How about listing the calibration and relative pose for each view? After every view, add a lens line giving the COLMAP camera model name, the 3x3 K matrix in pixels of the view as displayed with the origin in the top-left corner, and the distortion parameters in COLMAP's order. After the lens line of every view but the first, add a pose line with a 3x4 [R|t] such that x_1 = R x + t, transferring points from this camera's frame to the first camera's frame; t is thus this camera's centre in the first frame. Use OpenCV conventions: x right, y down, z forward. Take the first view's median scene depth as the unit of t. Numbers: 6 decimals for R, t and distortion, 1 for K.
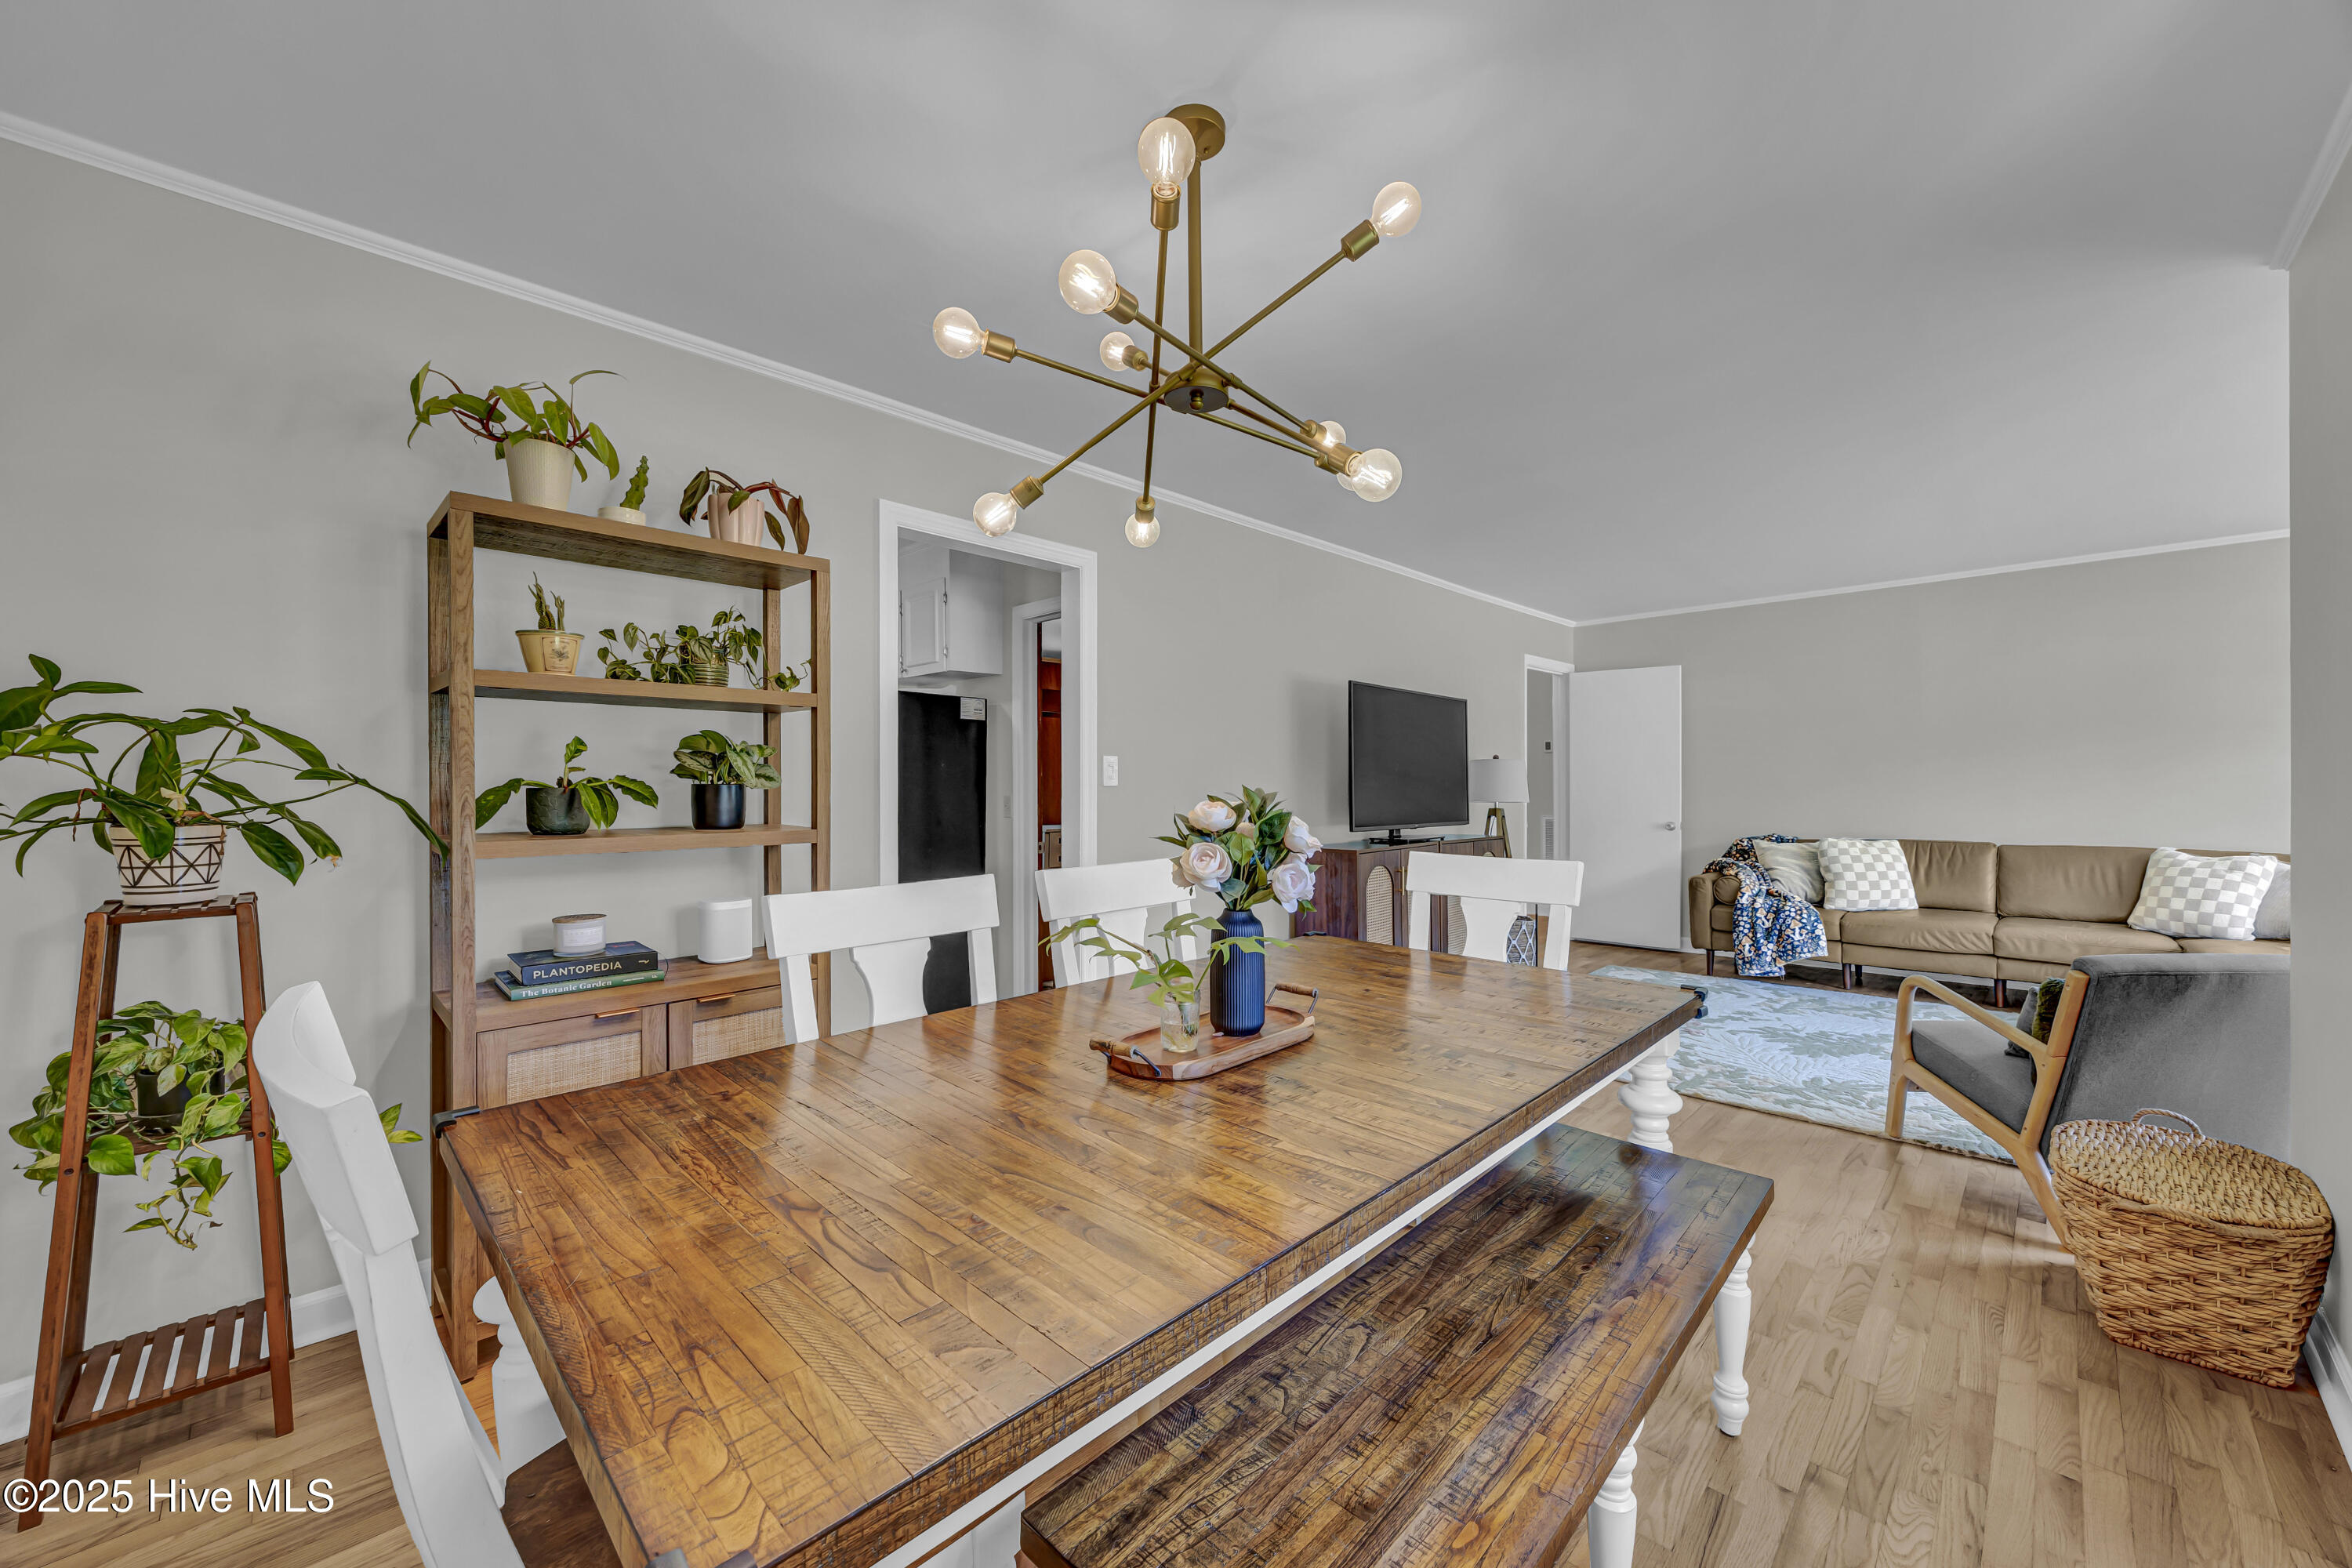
lens RADIAL K [[907.1, 0, 1170.3], [0, 907.1, 780.3], [0, 0, 1]] dist [-0.005332, 0.000152]
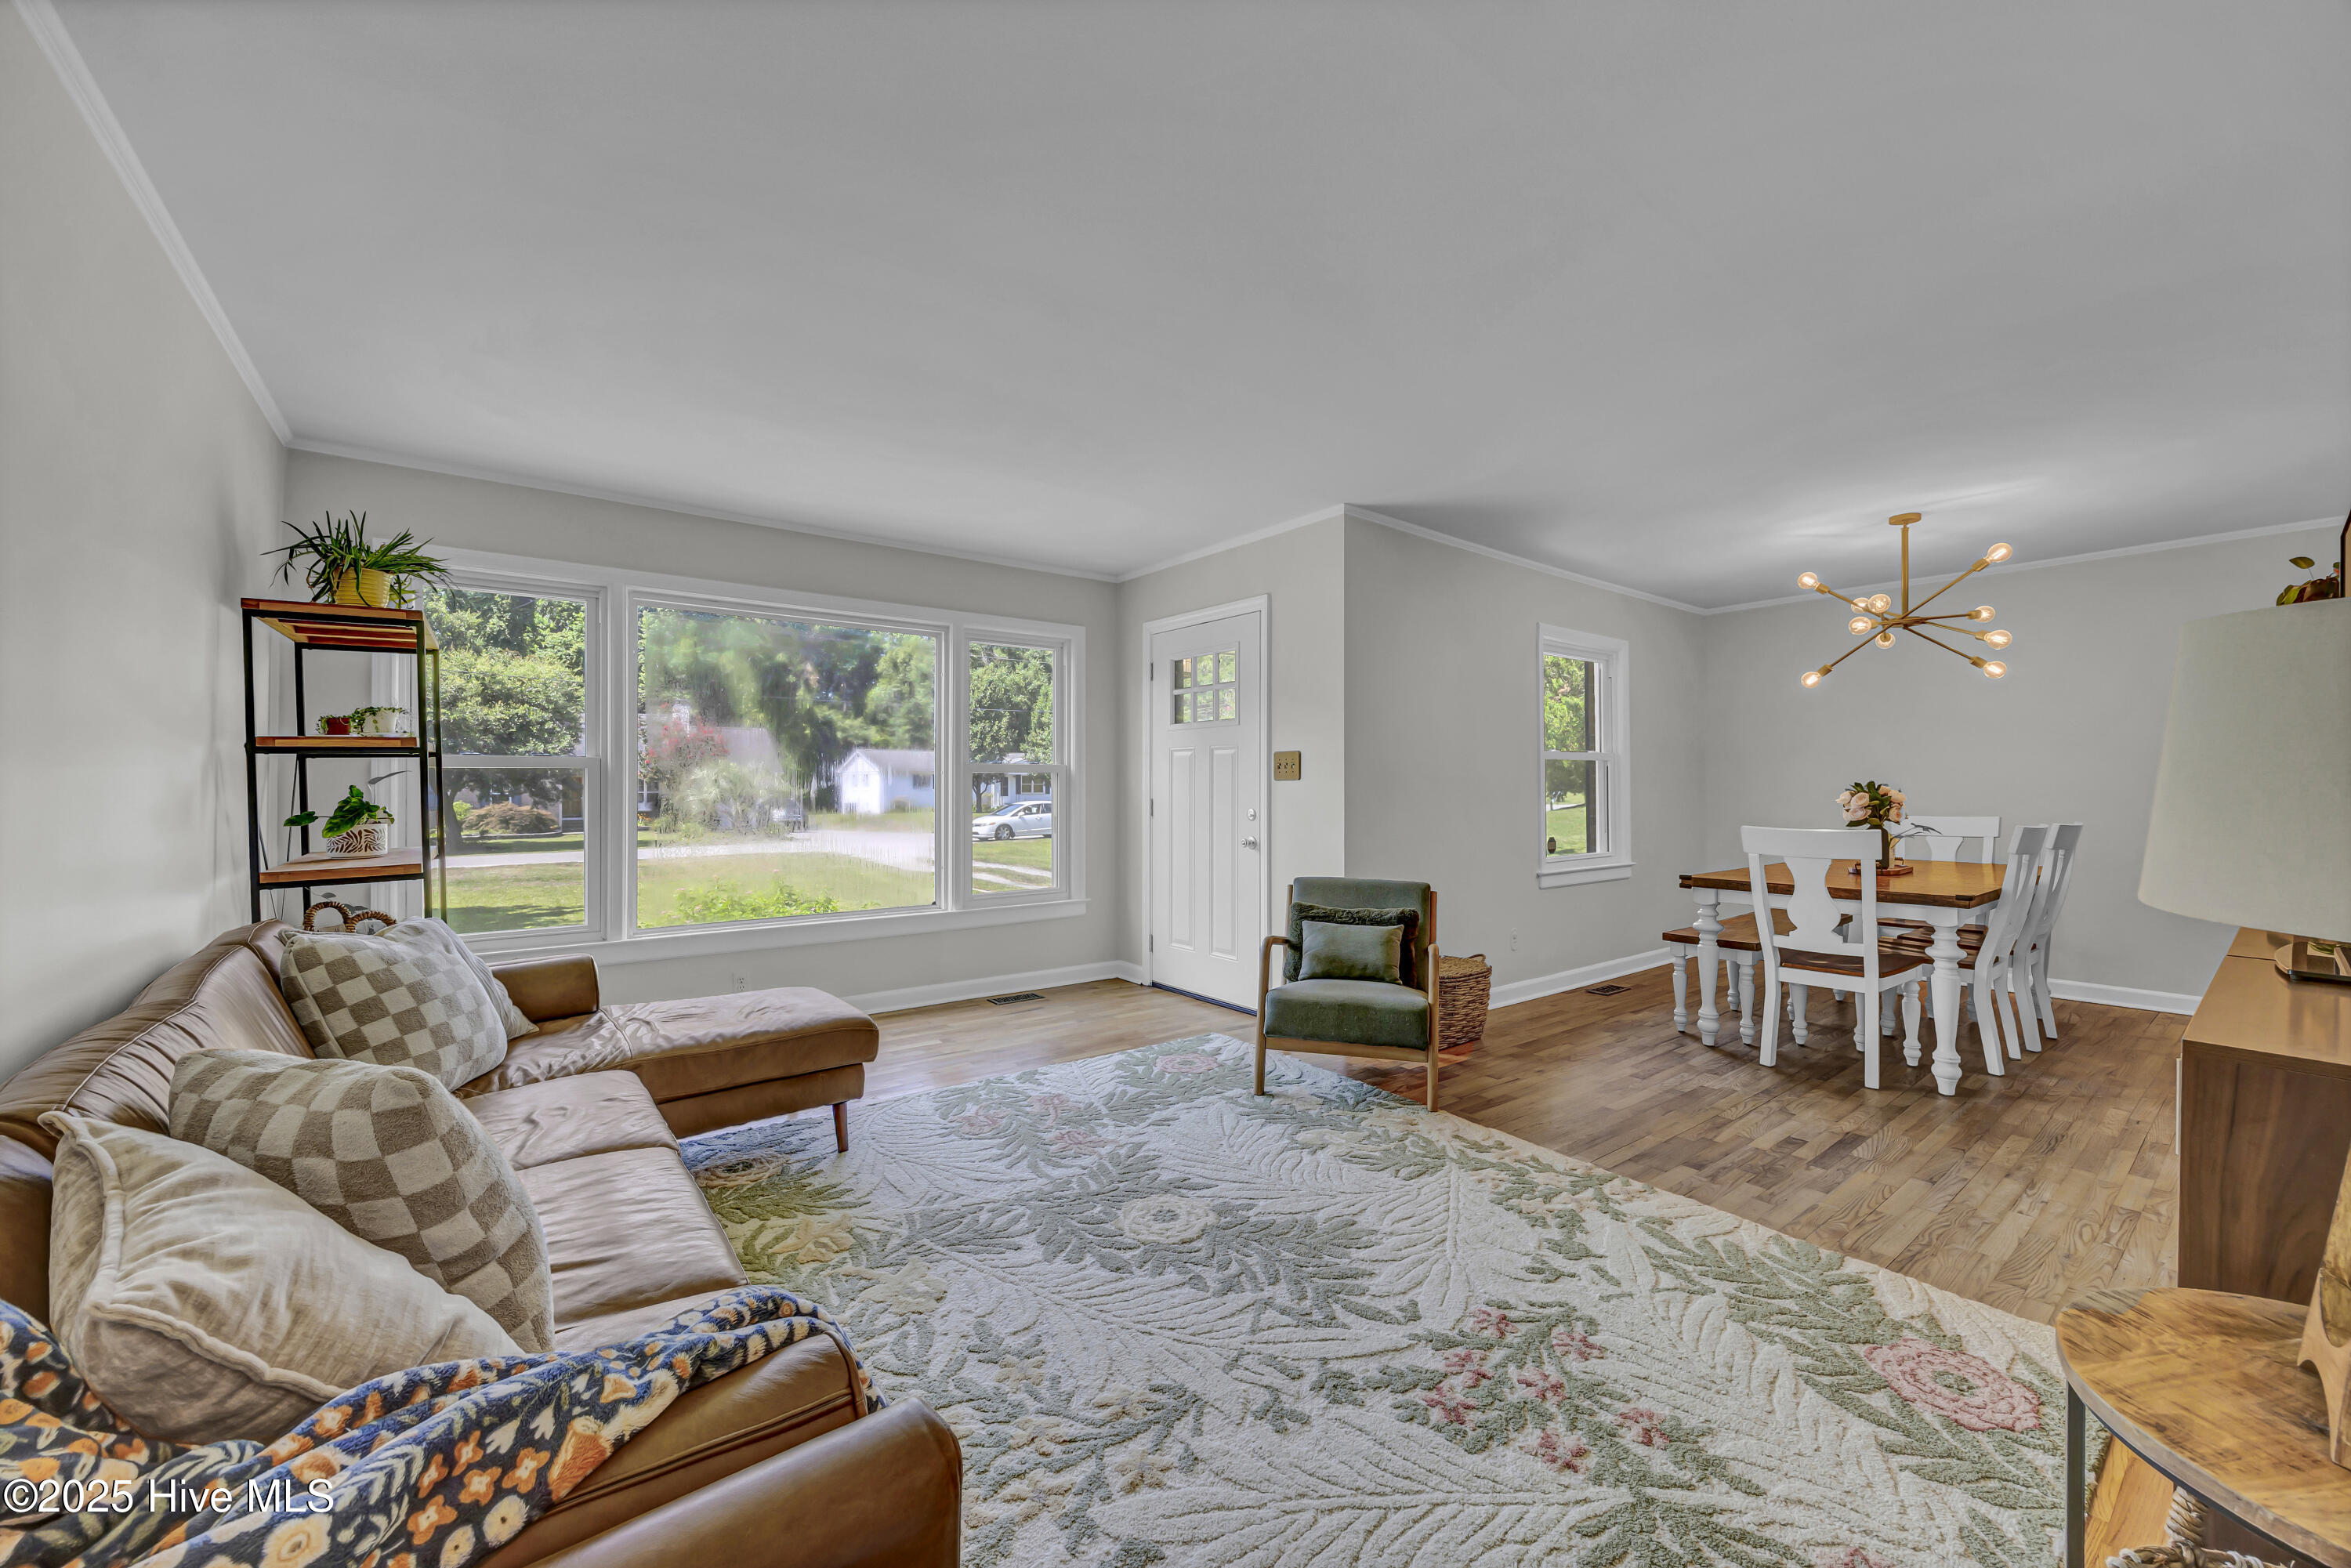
lens RADIAL K [[906.7, 0, 1180.3], [0, 906.7, 783.5], [0, 0, 1]] dist [-0.005332, 0.000152]
pose [[-0.992052, 0.002169, 0.125811, 0.561892], [0.002188, 0.999998, 0.000013, 0.002759], [-0.125811, 0.000288, -0.992054, 1.227265]]
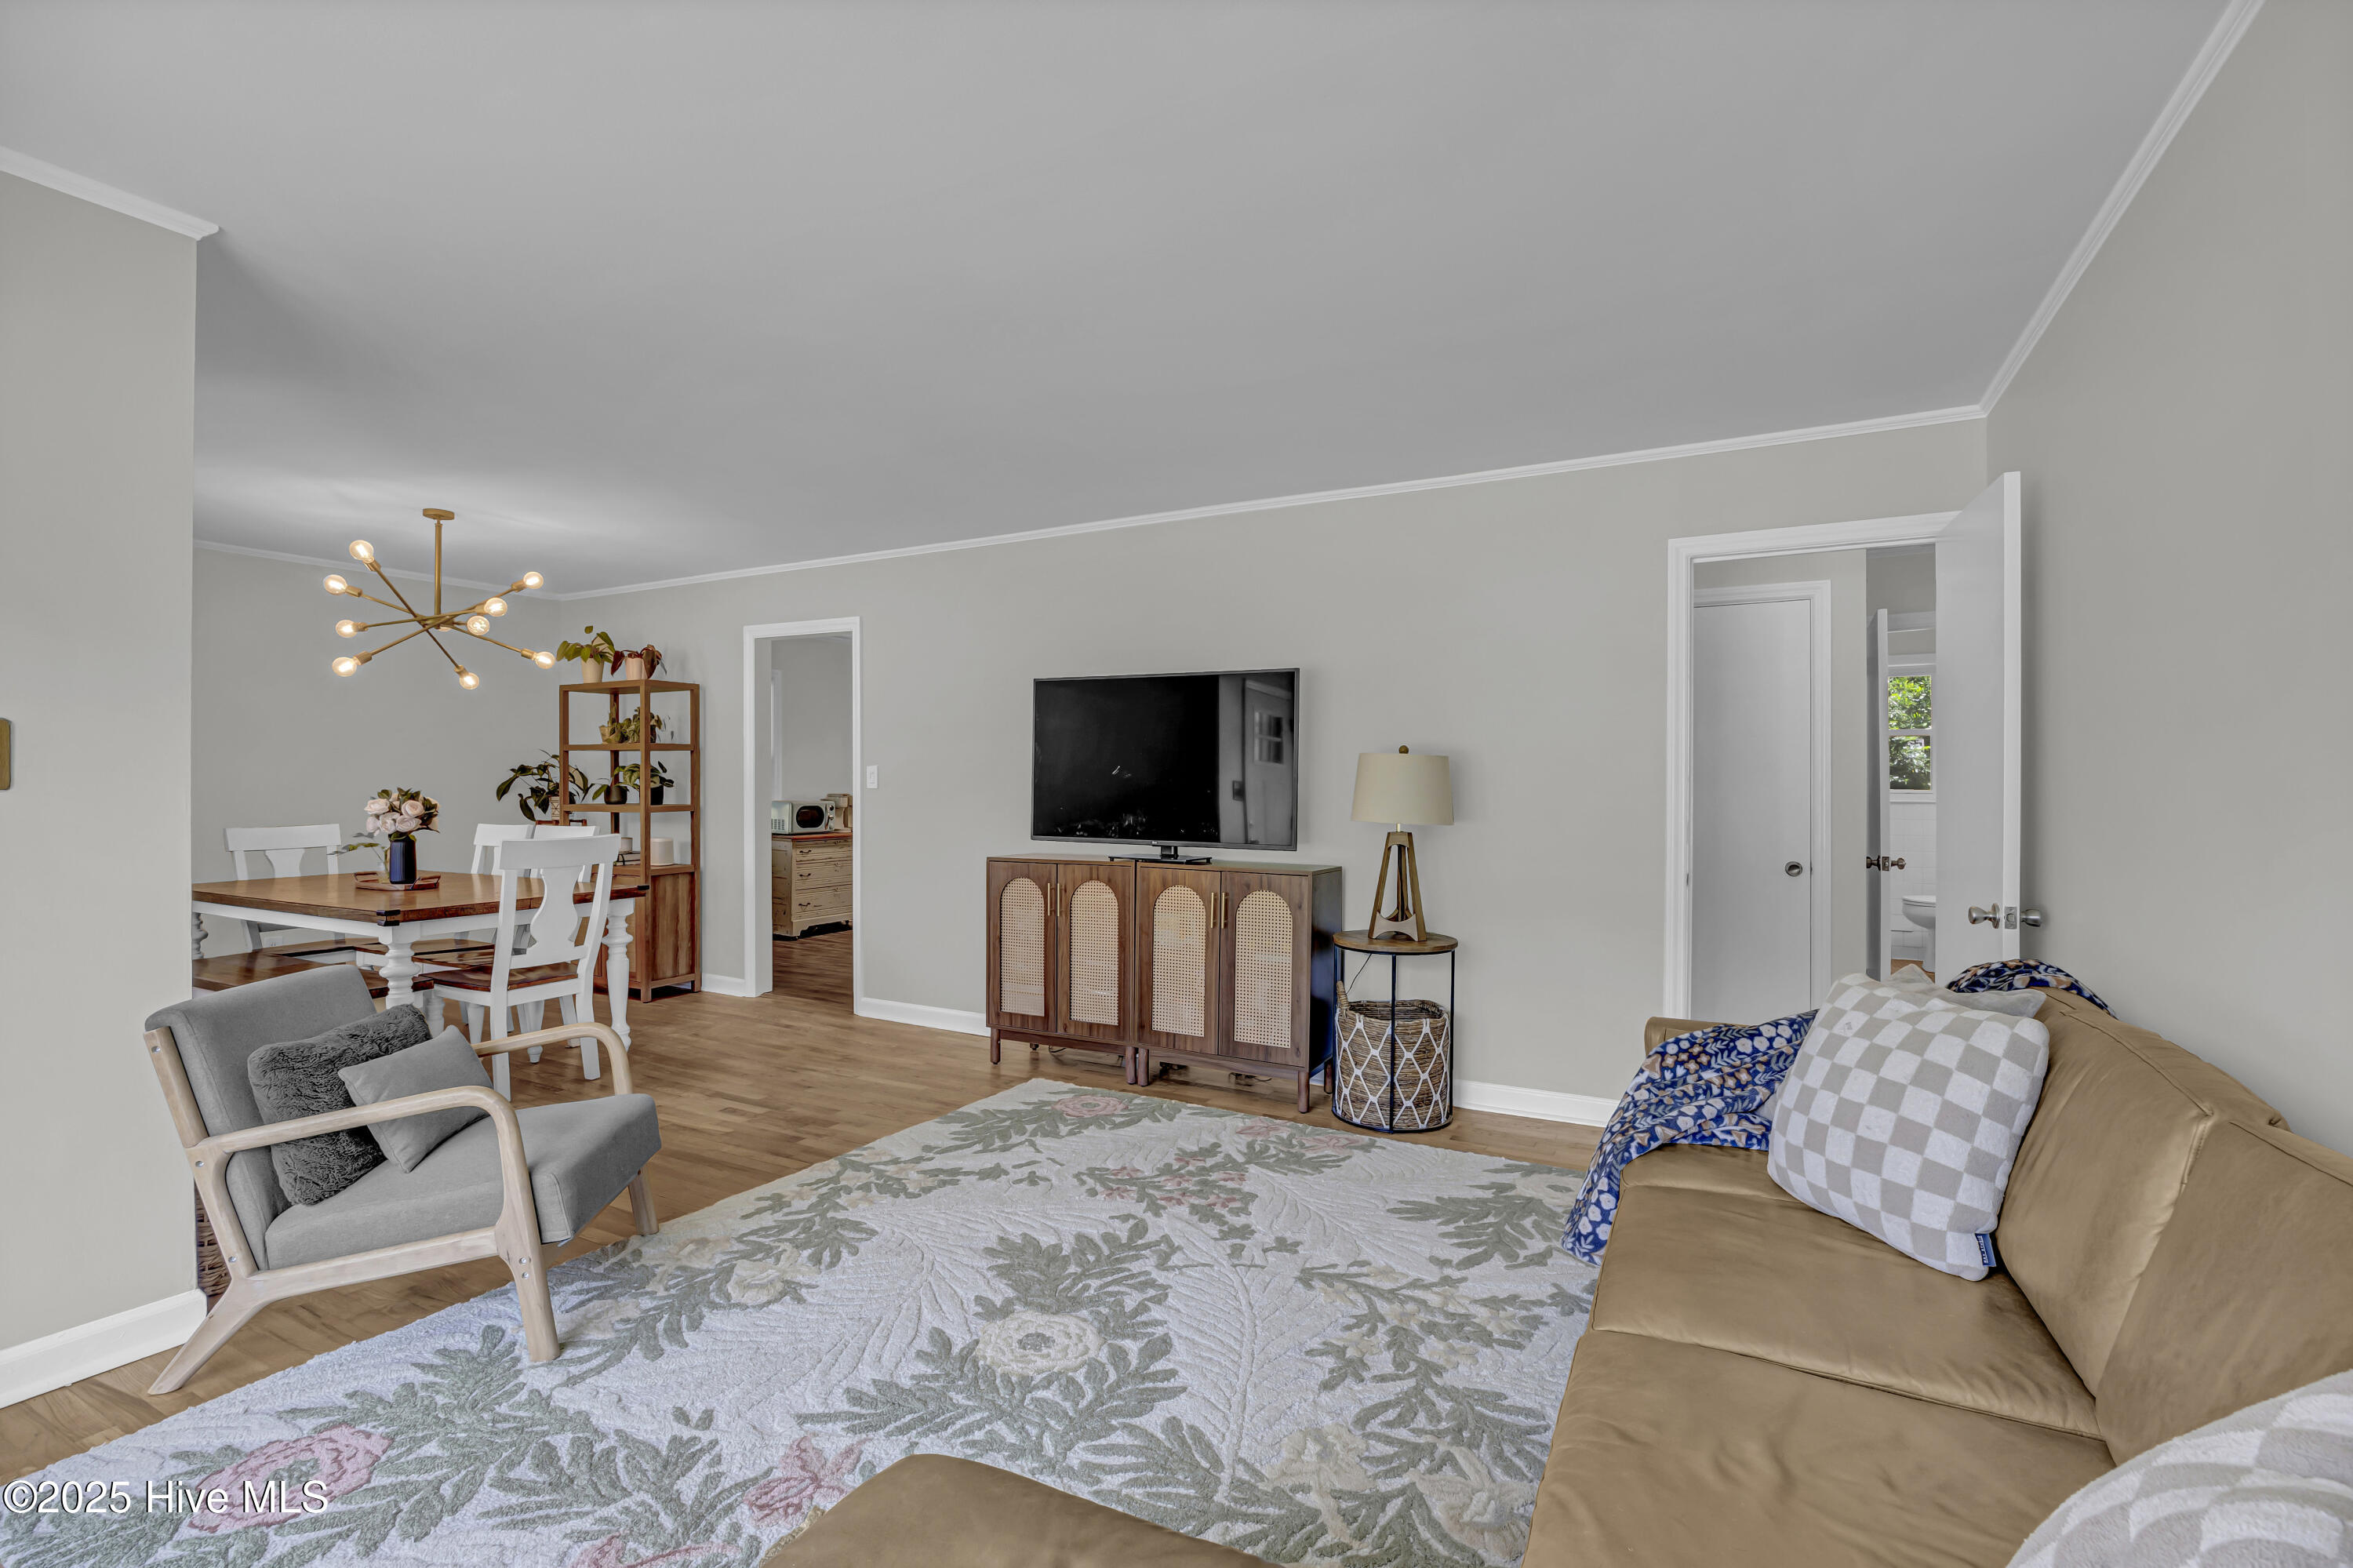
lens RADIAL K [[1034.2, 0, 1188.0], [0, 1034.2, 789.3], [0, 0, 1]] dist [-0.020684, 0.000258]
pose [[0.293959, 0.007847, -0.955786, 1.052618], [-0.001672, 0.999969, 0.007696, -0.004474], [0.955817, -0.000664, 0.293963, 0.696328]]
